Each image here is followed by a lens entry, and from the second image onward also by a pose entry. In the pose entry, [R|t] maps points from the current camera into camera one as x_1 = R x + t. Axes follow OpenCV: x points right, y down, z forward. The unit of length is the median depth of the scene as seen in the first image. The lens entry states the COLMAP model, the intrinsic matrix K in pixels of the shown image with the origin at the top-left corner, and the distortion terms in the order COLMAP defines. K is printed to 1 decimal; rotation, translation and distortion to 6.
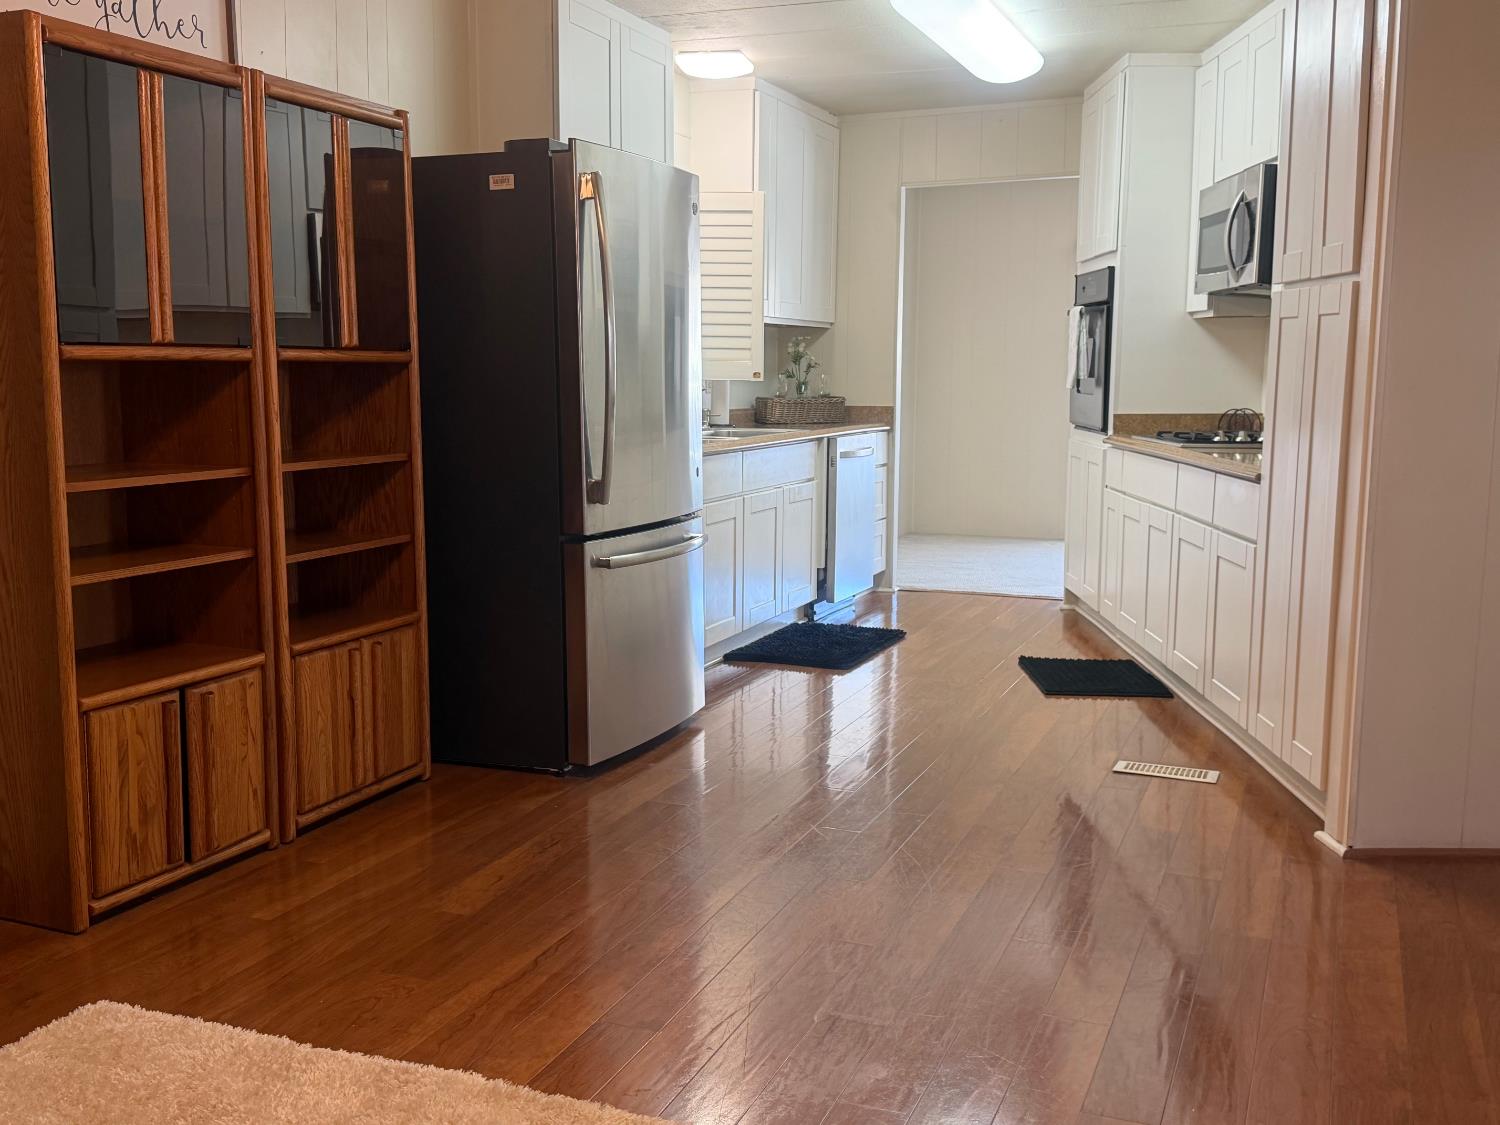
lens RADIAL K [[1480.3, 0, 750.0], [0, 1480.3, 562.5], [0, 0, 1]] dist [0.197751, -0.426273]
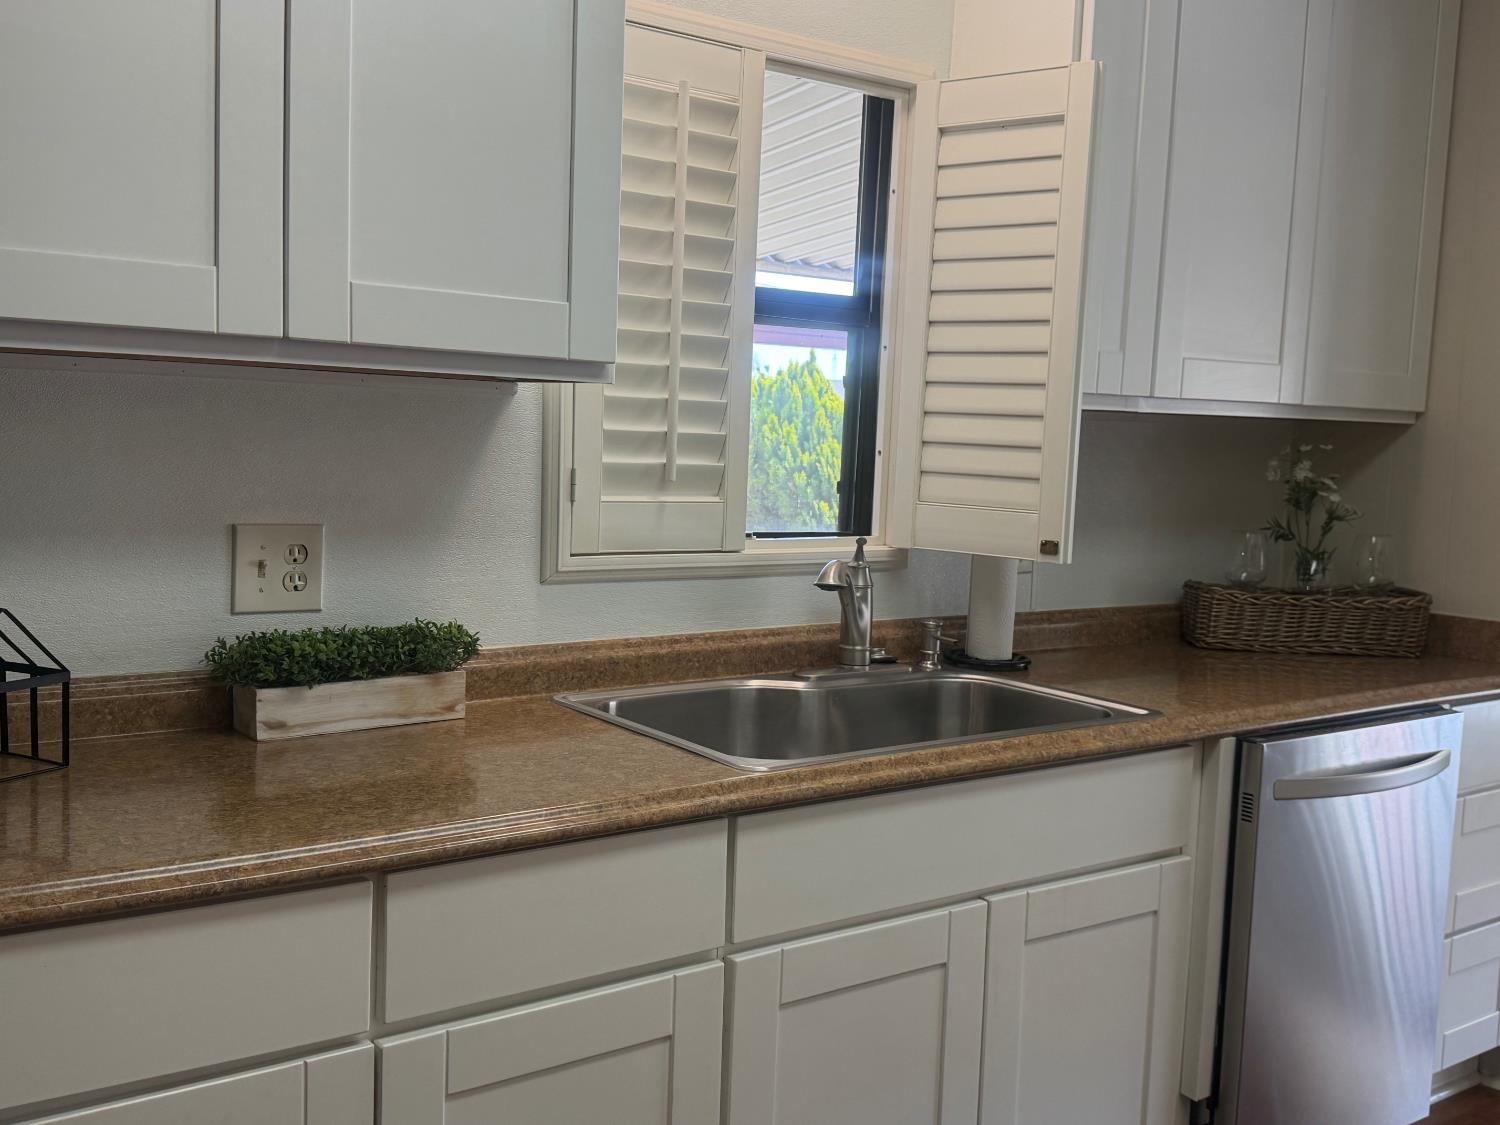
lens RADIAL K [[1480.3, 0, 750.0], [0, 1480.3, 562.5], [0, 0, 1]] dist [0.197751, -0.426273]
pose [[0.846971, 0.075541, -0.526244, 0.241965], [-0.101074, 0.994680, -0.019891, -0.184645], [0.521942, 0.070037, 0.850101, 1.095707]]
